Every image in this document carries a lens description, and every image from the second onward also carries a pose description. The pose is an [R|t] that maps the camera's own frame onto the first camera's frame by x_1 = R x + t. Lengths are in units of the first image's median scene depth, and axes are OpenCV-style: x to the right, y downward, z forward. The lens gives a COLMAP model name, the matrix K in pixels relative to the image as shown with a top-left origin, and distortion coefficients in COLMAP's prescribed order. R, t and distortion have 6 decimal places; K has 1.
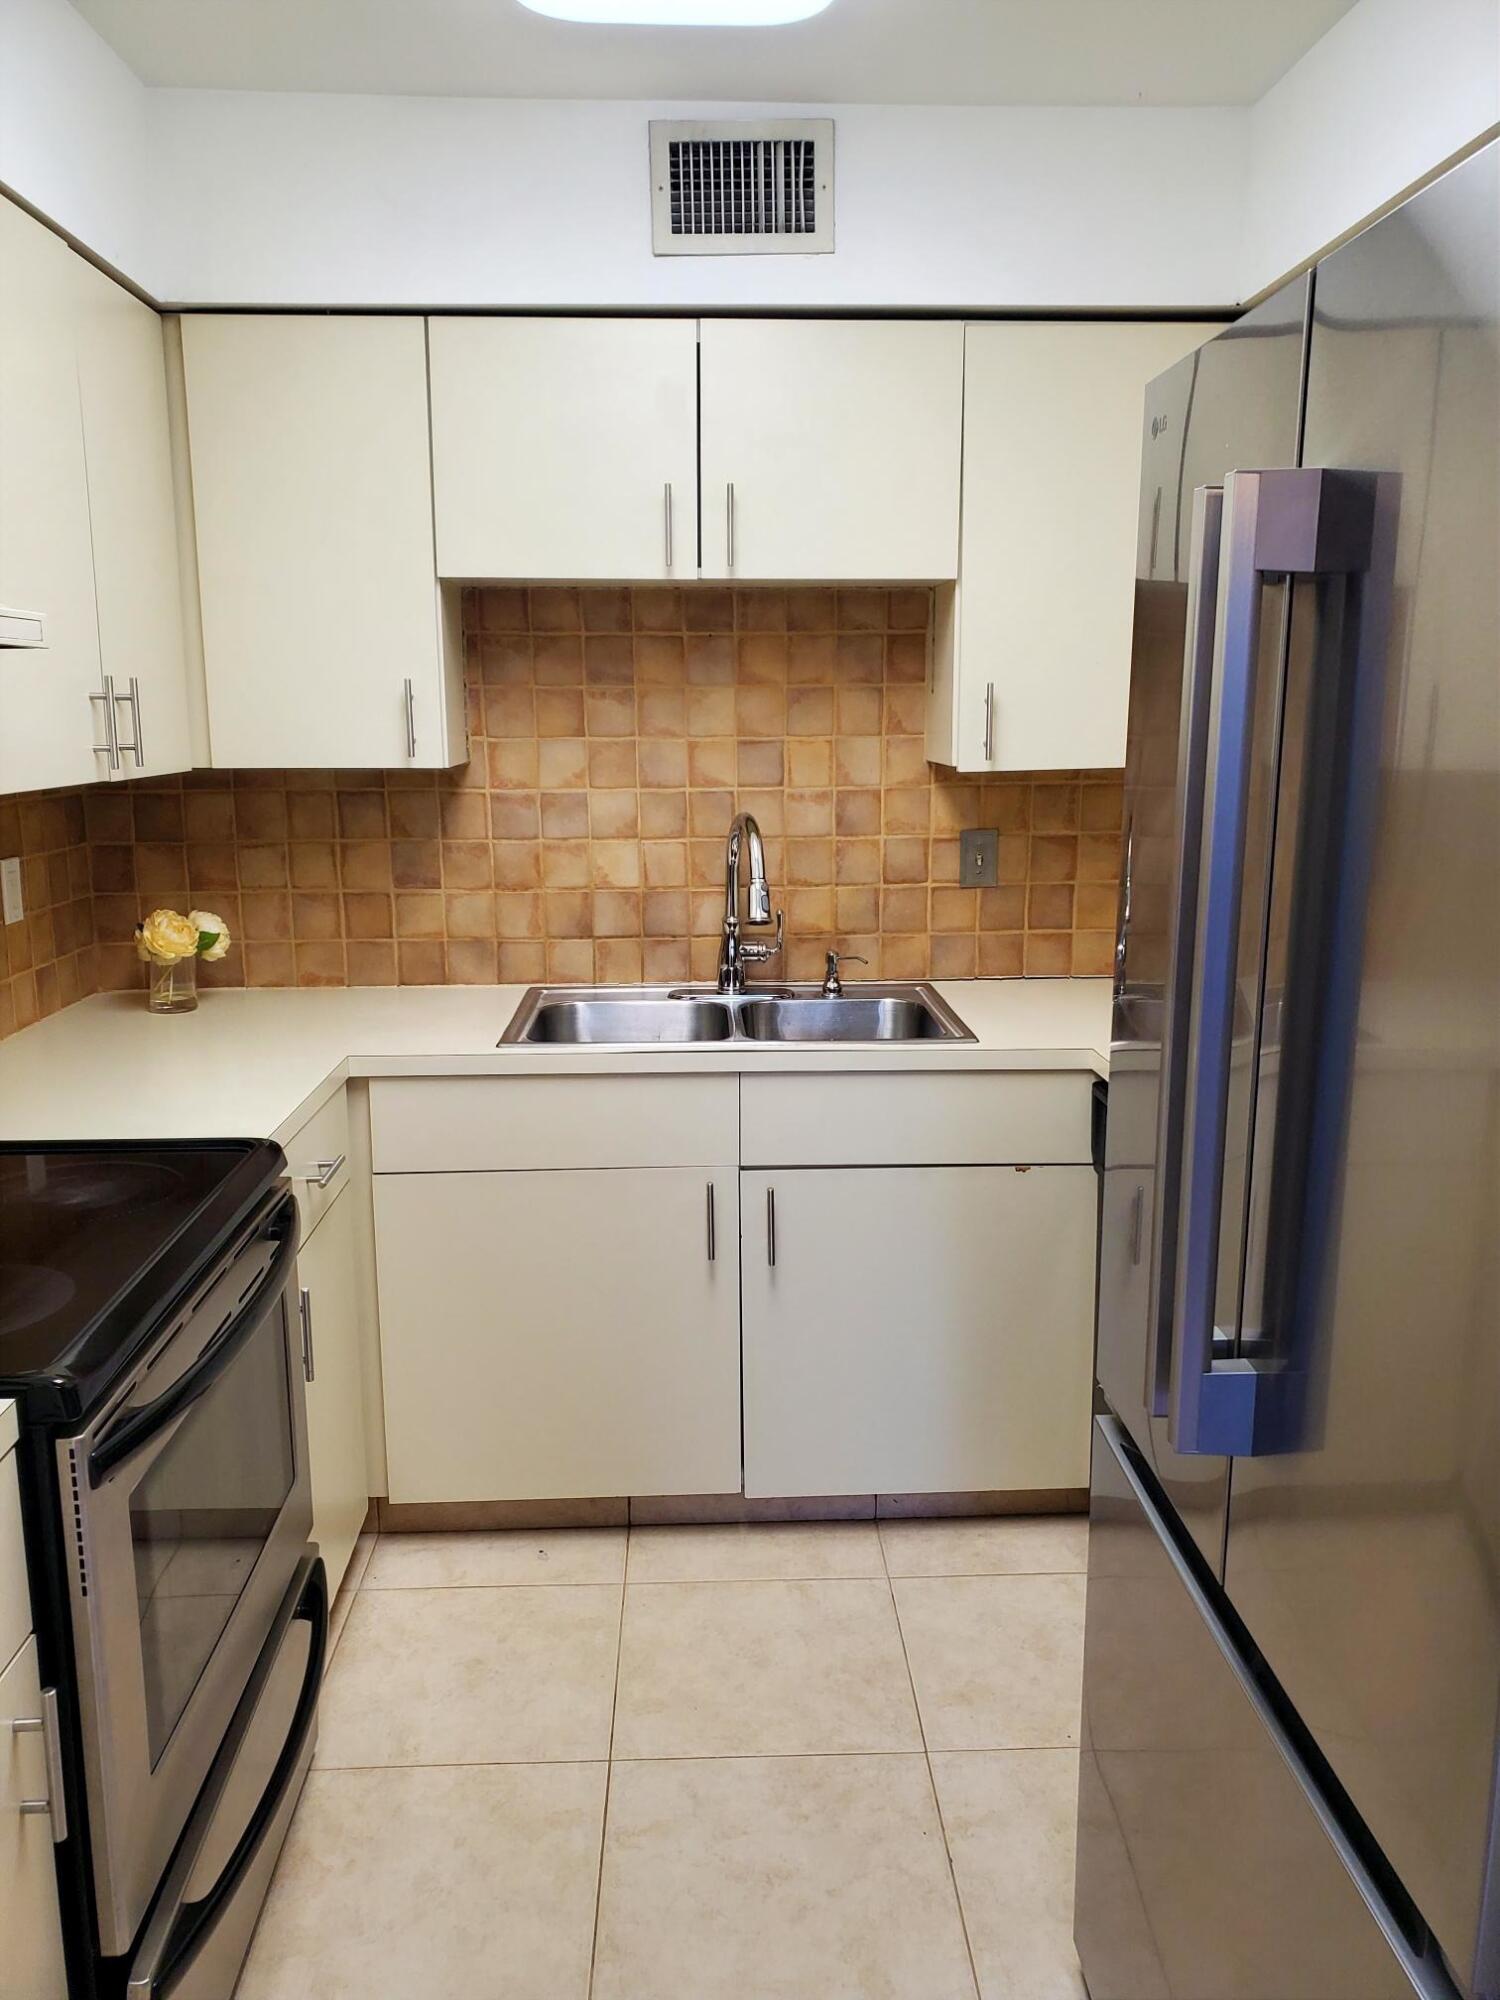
lens RADIAL K [[1563.1, 0, 749.7], [0, 1563.1, 1001.4], [0, 0, 1]] dist [0.032053, -0.004109]
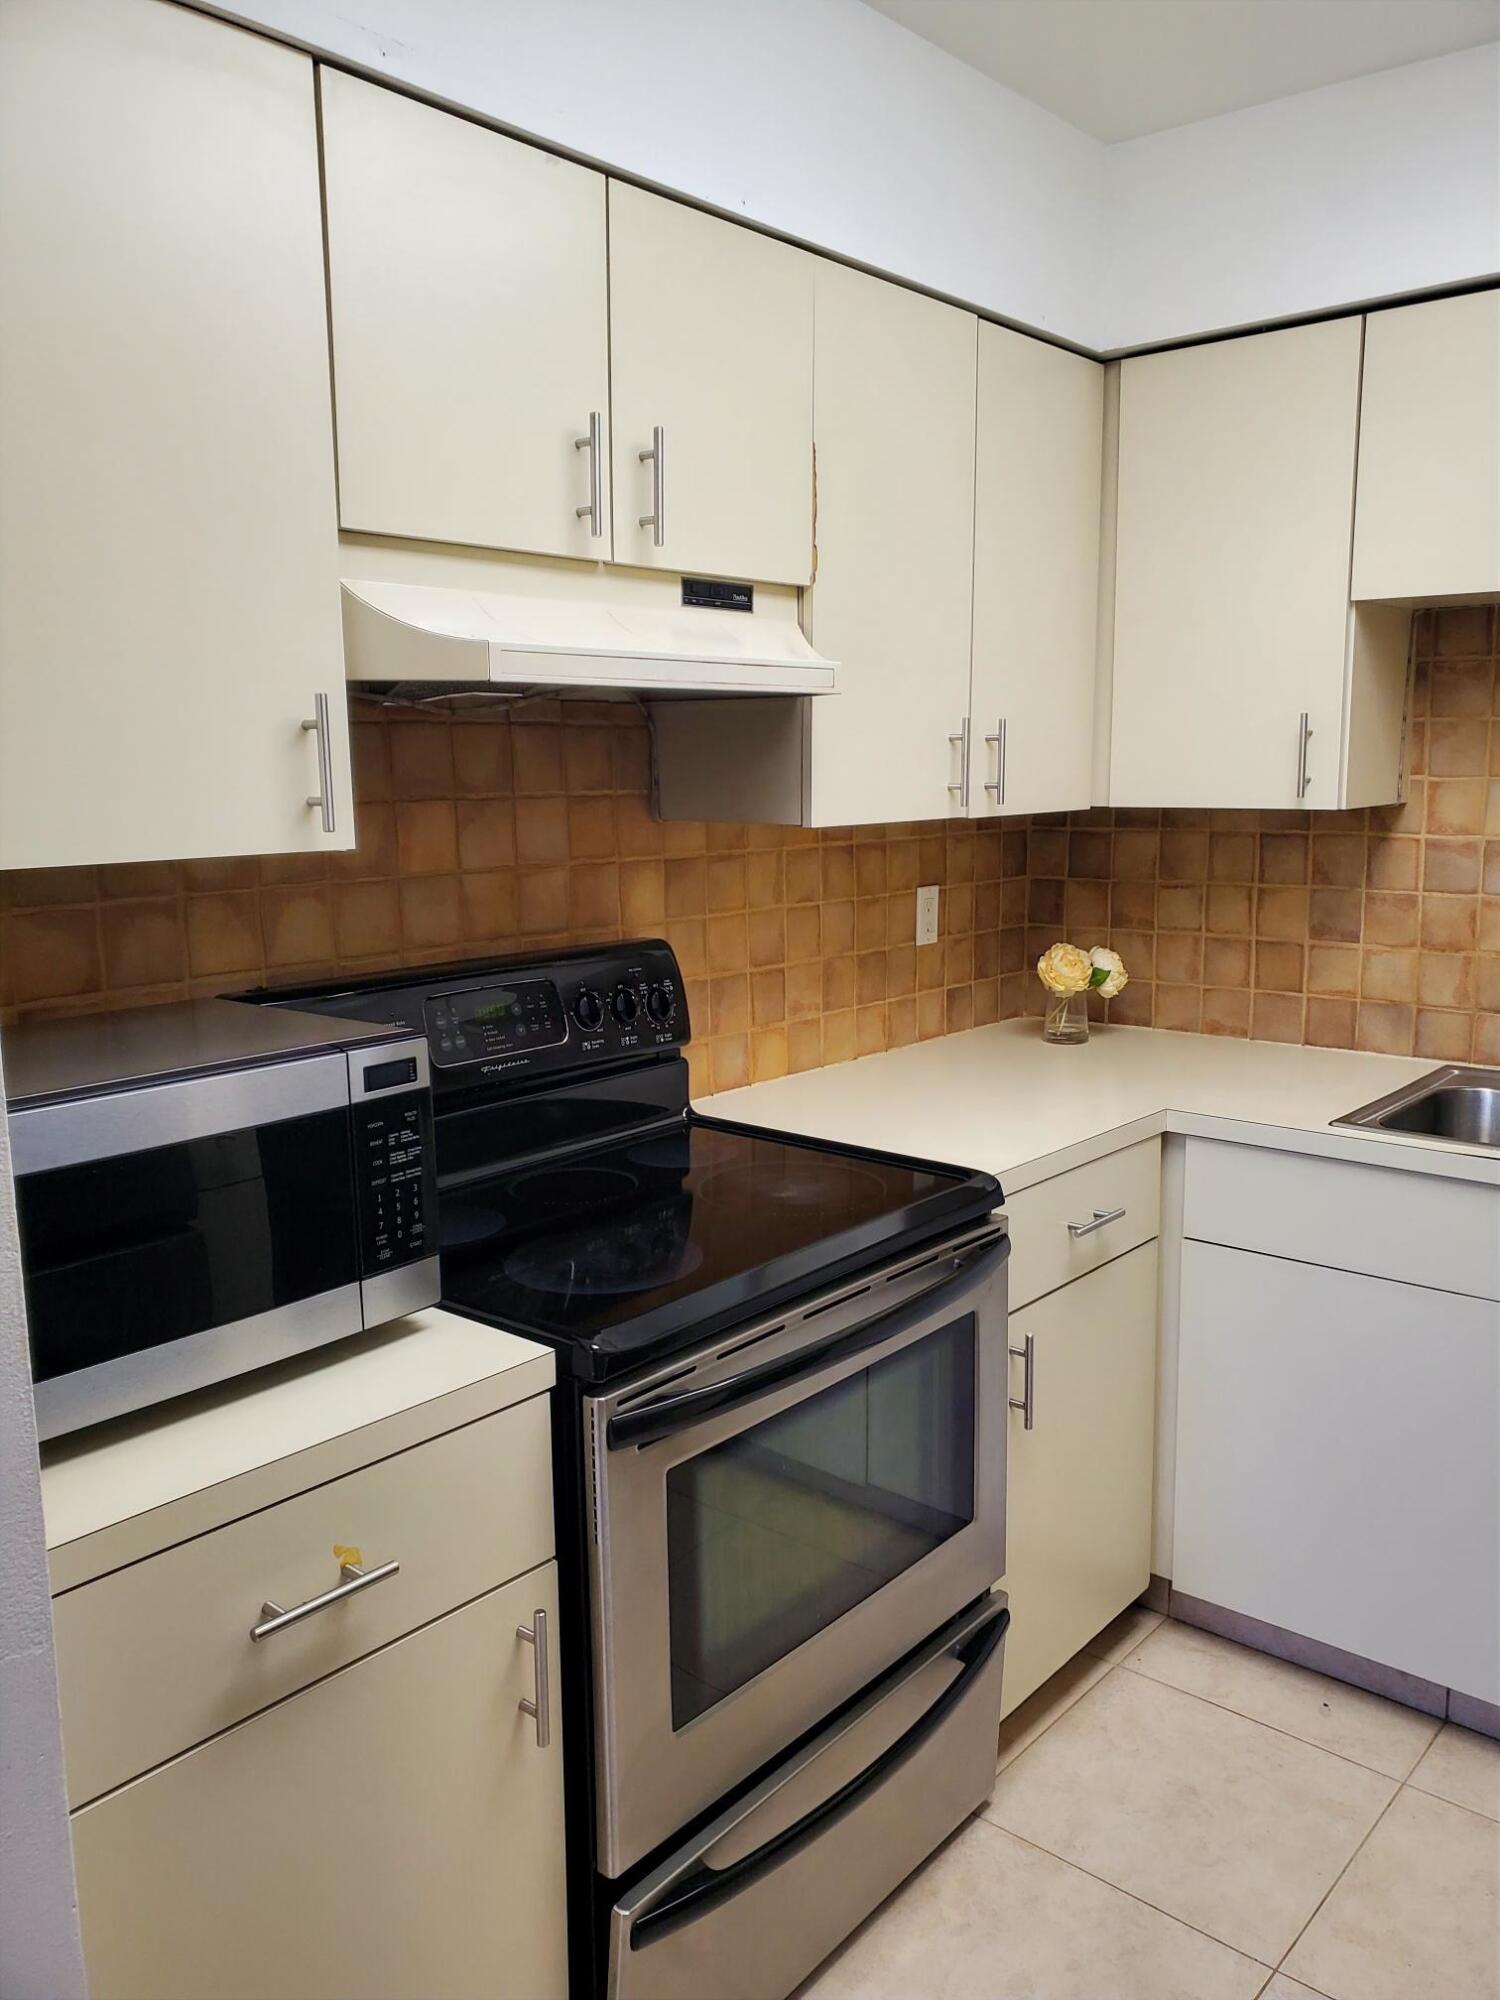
lens RADIAL K [[1563.1, 0, 750.4], [0, 1563.1, 1005.9], [0, 0, 1]] dist [0.032053, -0.004109]
pose [[0.737320, 0.103283, -0.667602, 0.160320], [-0.117565, 0.992781, 0.023748, -0.017236], [0.665235, 0.060976, 0.744140, 0.099948]]
